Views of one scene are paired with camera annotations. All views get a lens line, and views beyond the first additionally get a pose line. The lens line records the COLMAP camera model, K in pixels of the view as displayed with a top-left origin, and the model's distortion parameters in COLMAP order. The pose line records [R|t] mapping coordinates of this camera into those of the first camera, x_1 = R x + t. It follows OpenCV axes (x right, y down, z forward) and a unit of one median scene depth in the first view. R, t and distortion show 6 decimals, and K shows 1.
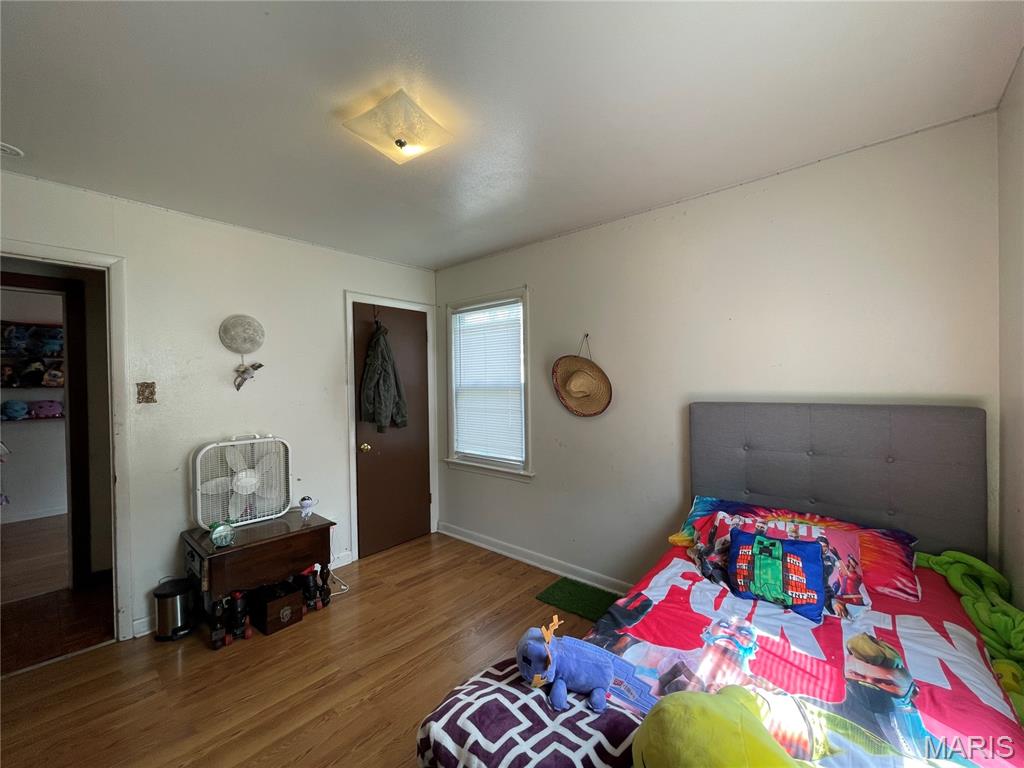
lens RADIAL K [[418.9, 0, 512.6], [0, 418.9, 381.9], [0, 0, 1]] dist [-0.003266, 0.001059]
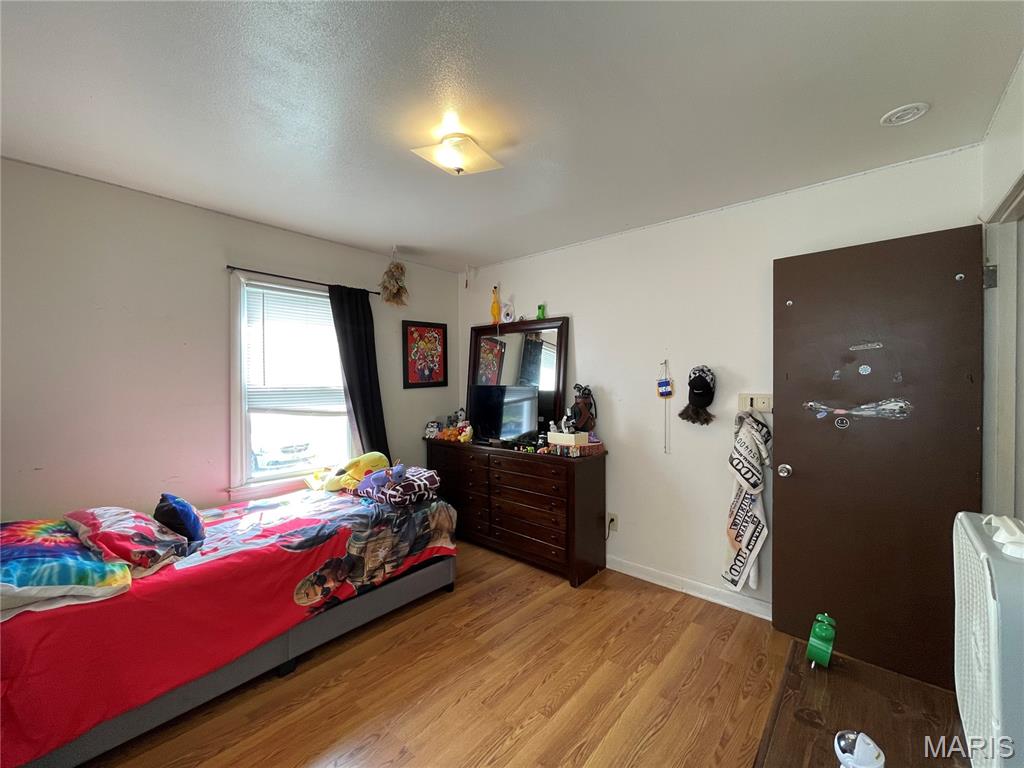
lens RADIAL K [[418.9, 0, 515.2], [0, 418.9, 383.3], [0, 0, 1]] dist [-0.003266, 0.001059]
pose [[-0.999801, 0.013586, -0.014585, -0.196915], [0.013375, 0.999805, 0.014507, 0.003299], [0.014780, 0.014309, -0.999788, 1.084115]]
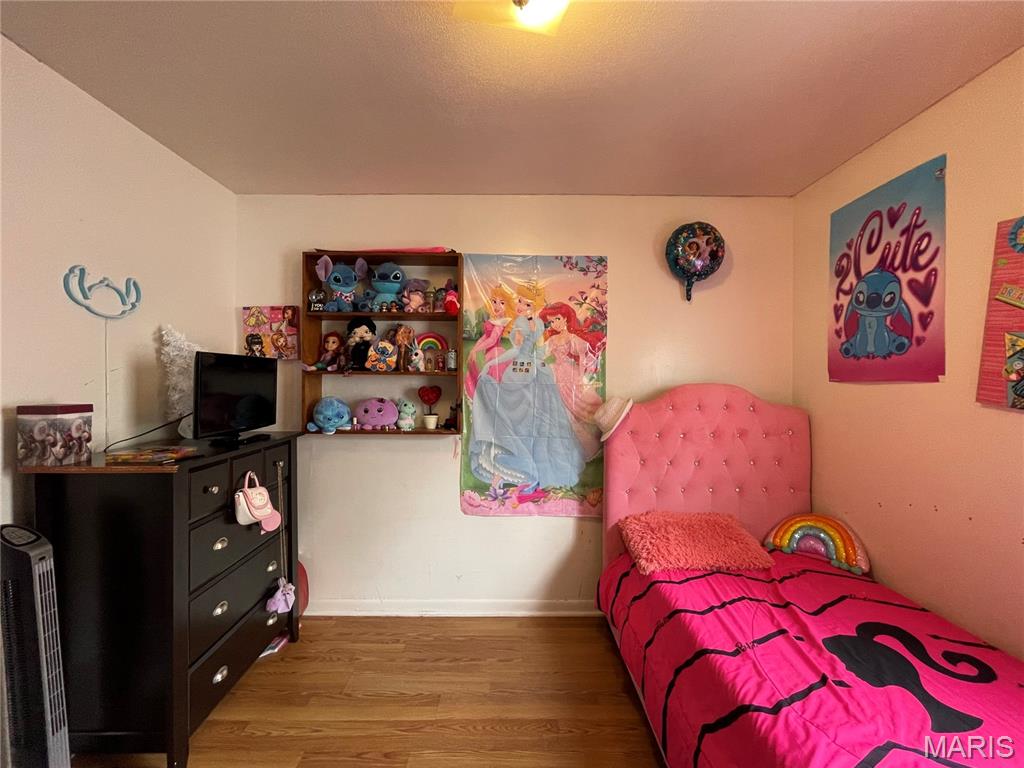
lens RADIAL K [[418.9, 0, 512.7], [0, 418.9, 383.7], [0, 0, 1]] dist [-0.003266, 0.001059]
pose [[0.669175, 0.018578, -0.742873, -0.849788], [-0.014495, 0.999824, 0.011946, 0.023432], [0.742964, 0.002774, 0.669326, 1.085234]]
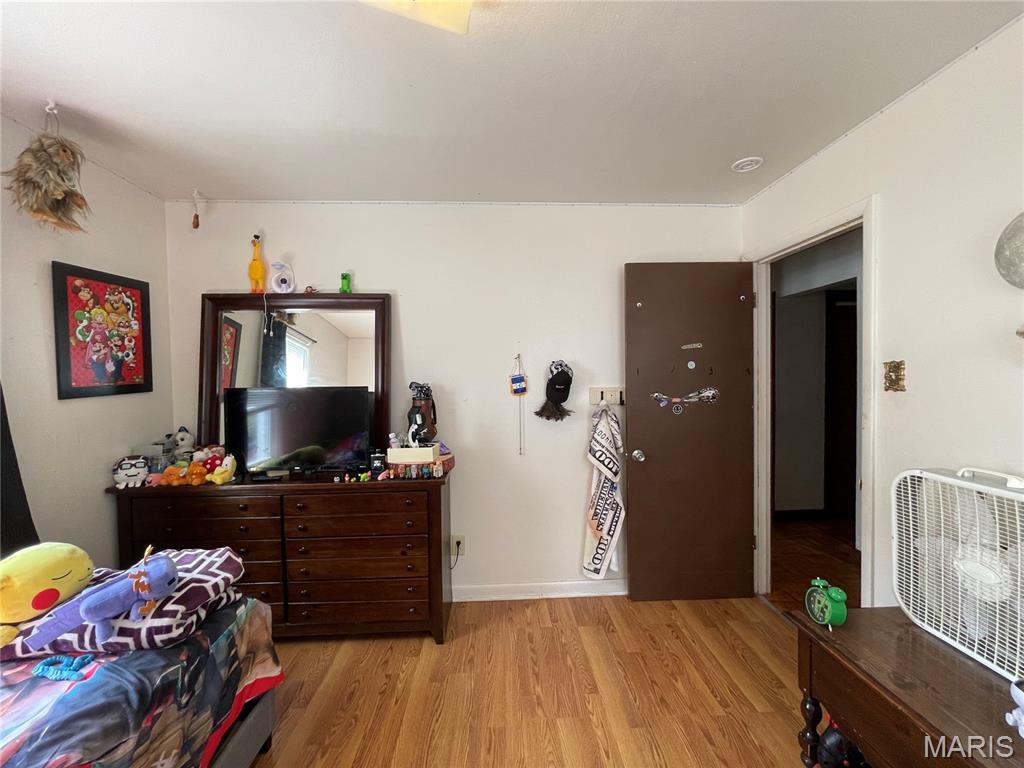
lens RADIAL K [[418.9, 0, 513.3], [0, 418.9, 383.8], [0, 0, 1]] dist [-0.003266, 0.001059]
pose [[-0.711202, 0.036859, -0.702021, 0.048004], [0.018636, 0.999262, 0.033586, 0.001703], [0.702741, 0.010803, -0.711364, 0.780459]]
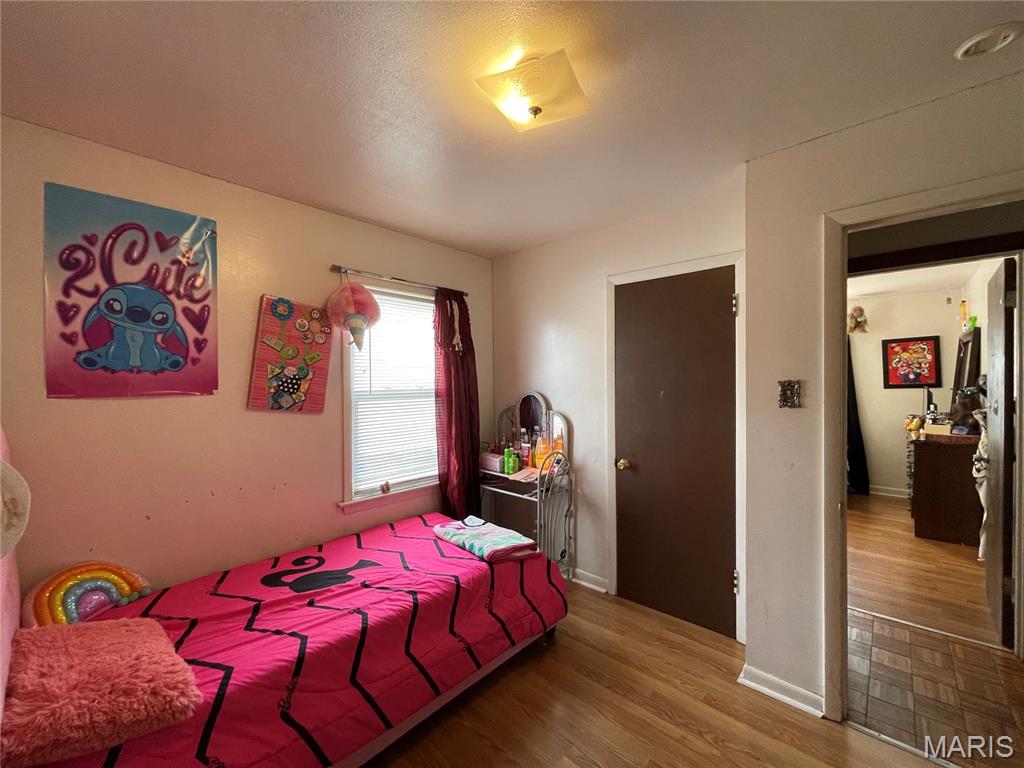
lens RADIAL K [[418.9, 0, 511.1], [0, 418.9, 382.7], [0, 0, 1]] dist [-0.003266, 0.001059]
pose [[0.018909, 0.010561, 0.999765, -1.517219], [0.008930, 0.999903, -0.010731, 0.012206], [-0.999781, 0.009131, 0.018813, 1.326440]]
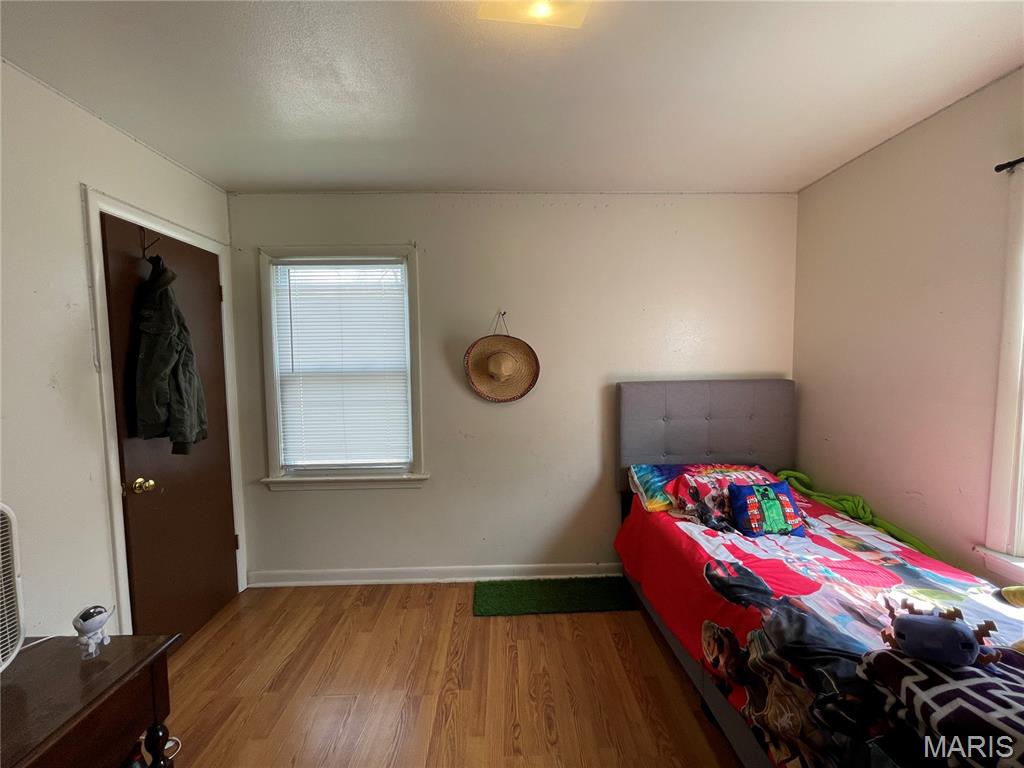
lens RADIAL K [[418.9, 0, 512.6], [0, 418.9, 382.7], [0, 0, 1]] dist [-0.003266, 0.001059]
pose [[0.732017, -0.035322, 0.680370, -0.379017], [0.003584, 0.998841, 0.048000, -0.003622], [-0.681276, -0.032698, 0.731296, 0.276004]]
